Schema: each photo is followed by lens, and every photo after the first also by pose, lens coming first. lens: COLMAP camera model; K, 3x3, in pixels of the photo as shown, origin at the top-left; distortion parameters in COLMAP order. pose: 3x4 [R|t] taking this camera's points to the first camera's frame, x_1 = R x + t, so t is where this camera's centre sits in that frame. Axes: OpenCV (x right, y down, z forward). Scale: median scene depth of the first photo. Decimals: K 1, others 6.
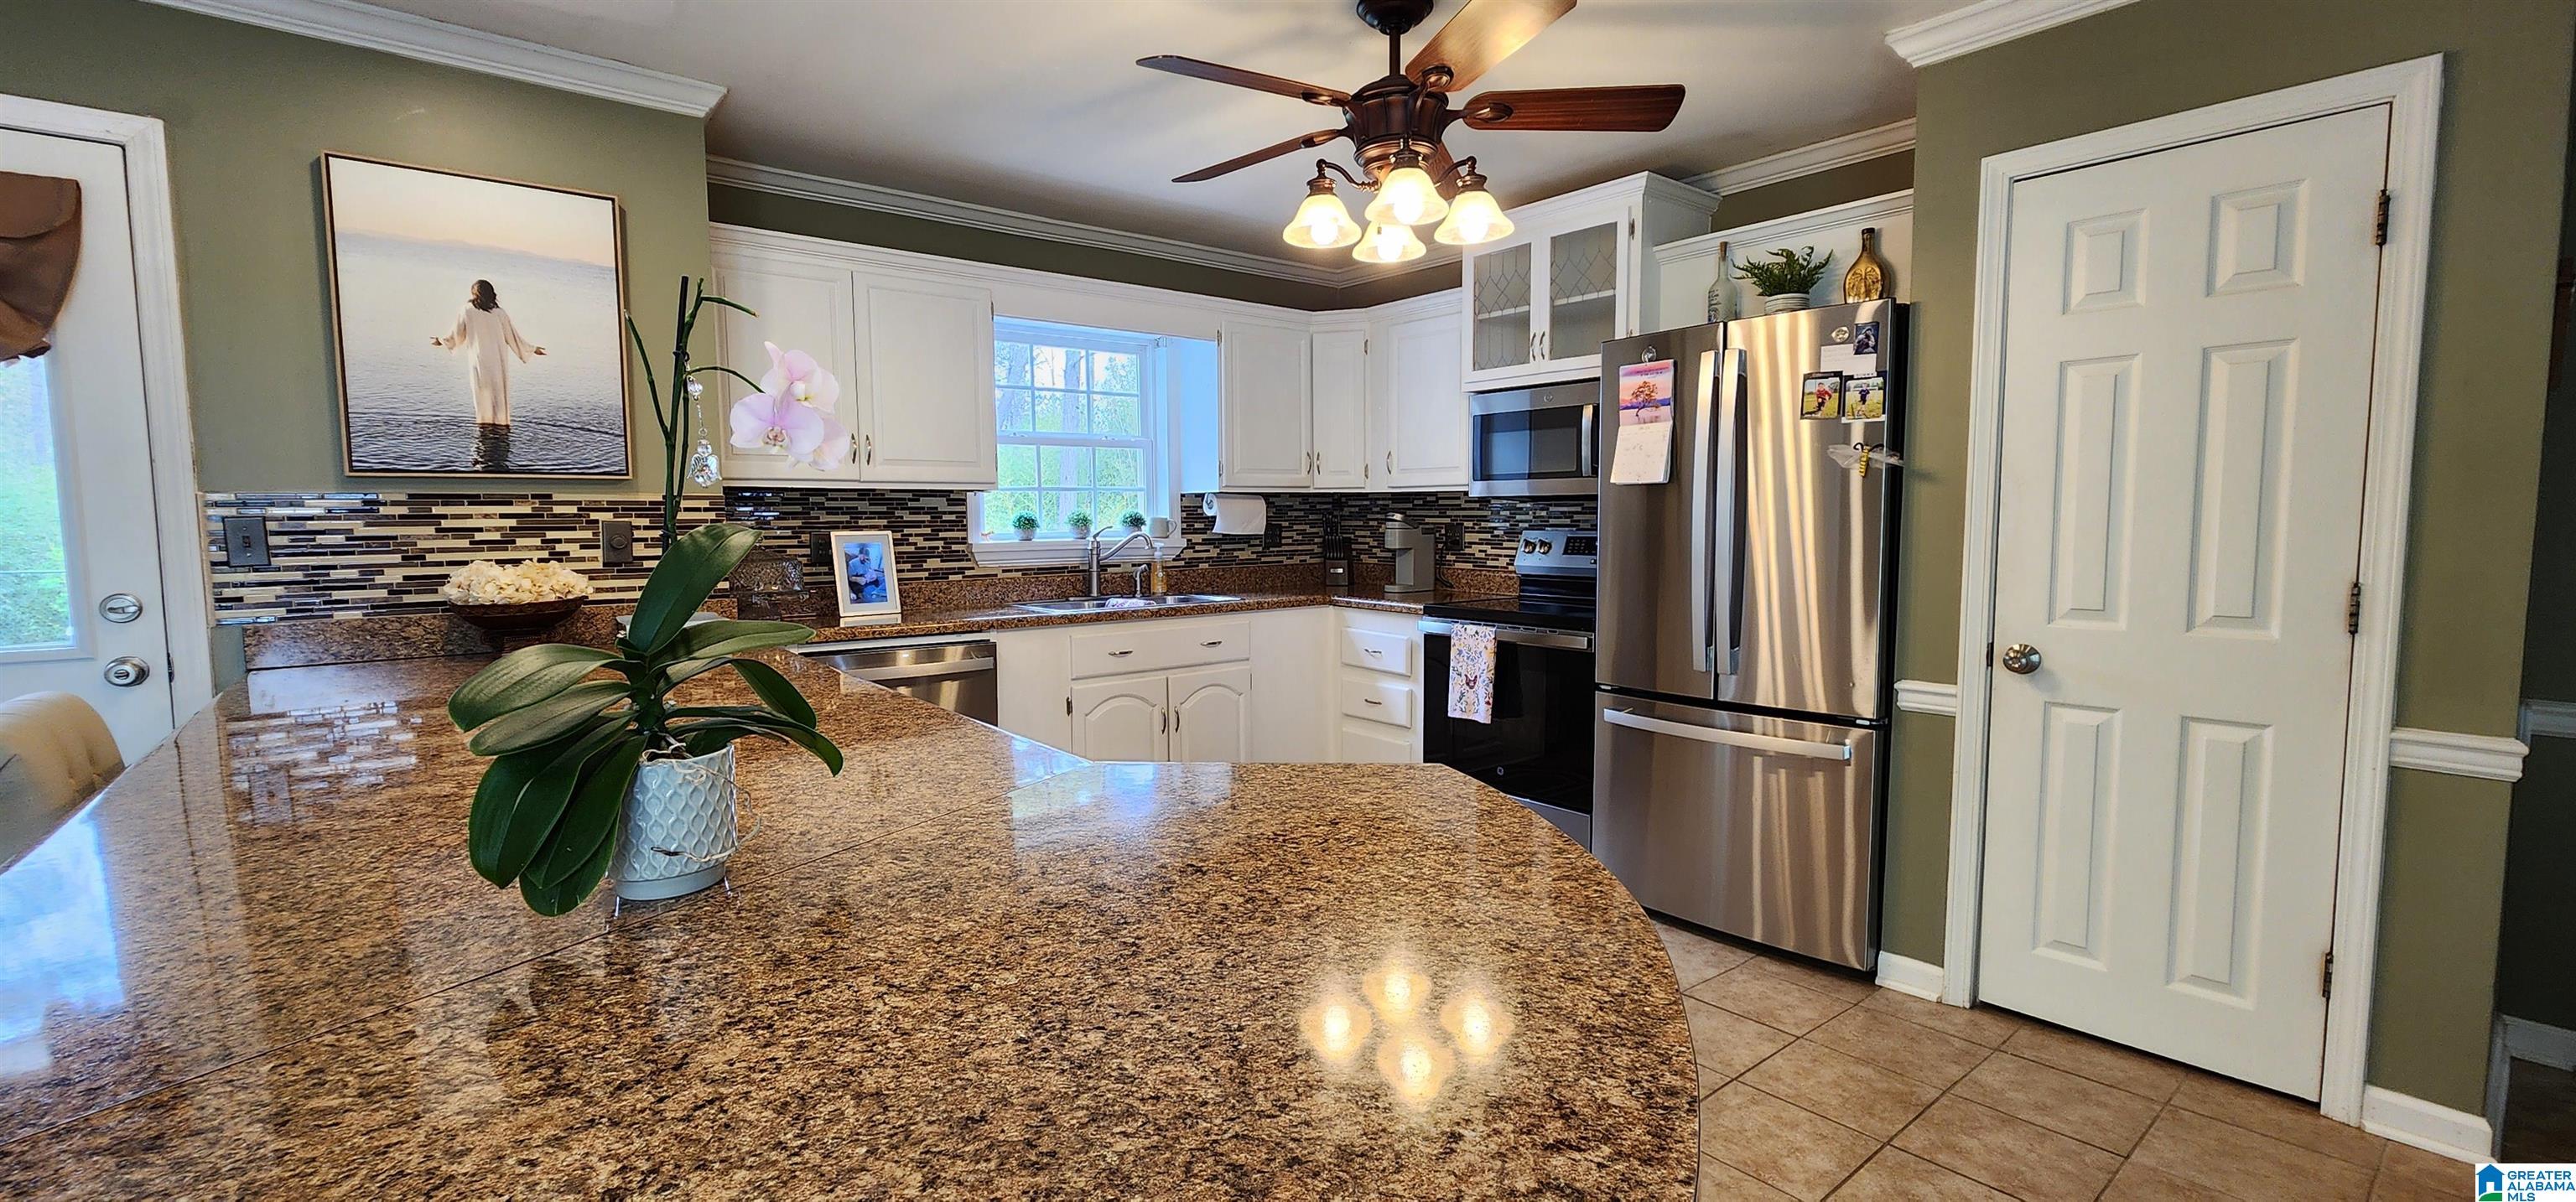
lens RADIAL K [[1057.9, 0, 1267.5], [0, 1057.9, 599.6], [0, 0, 1]] dist [-0.001728, 0.002865]
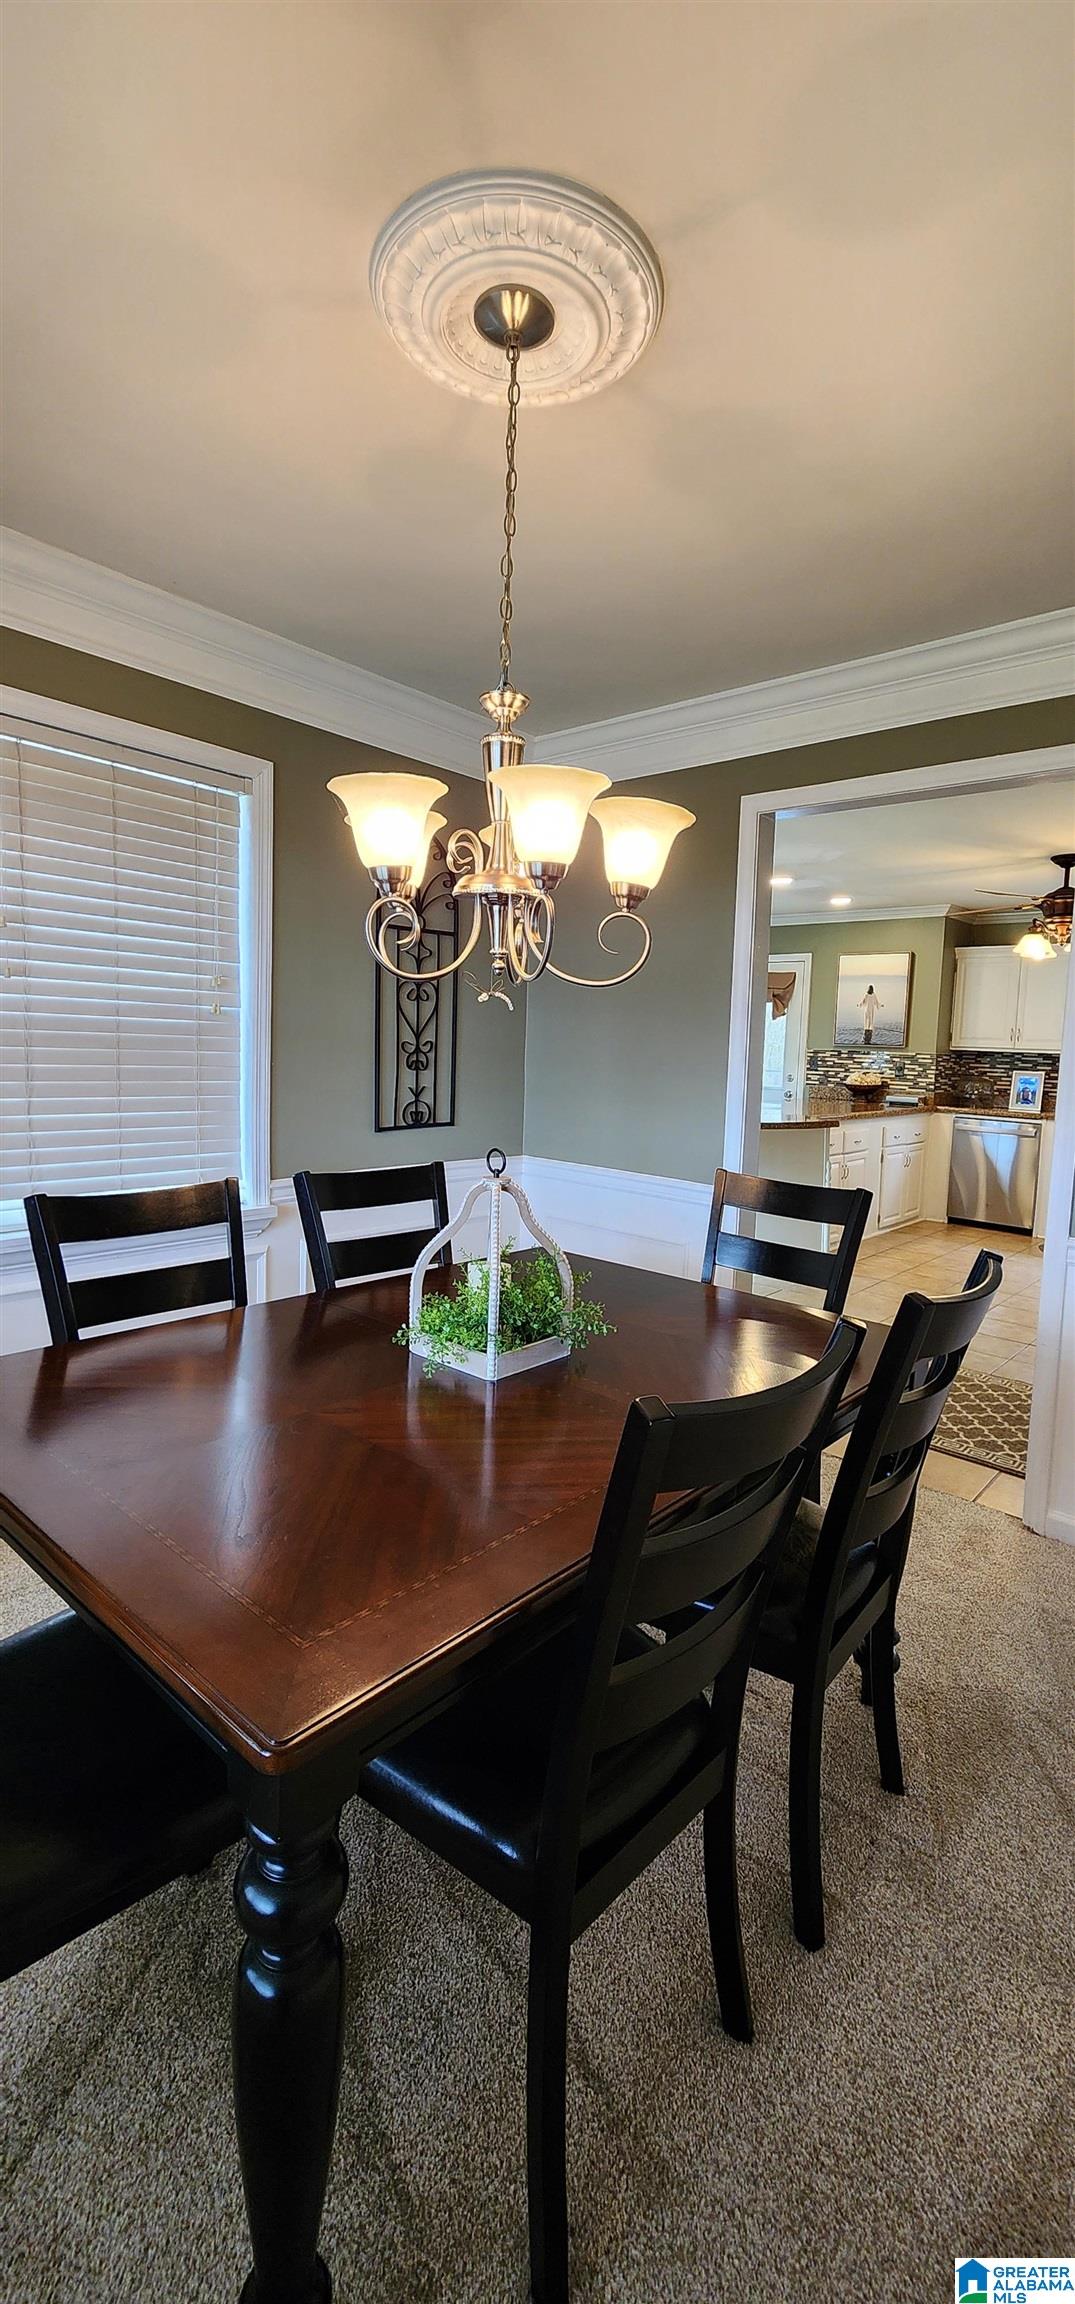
lens RADIAL K [[941.4, 0, 552.4], [0, 941.4, 1141.6], [0, 0, 1]] dist [-0.002142, 0.002943]
pose [[0.178553, 0.119457, -0.976652, 1.797858], [-0.110051, 0.988799, 0.100823, -0.012084], [0.977756, 0.089479, 0.189700, -0.415227]]
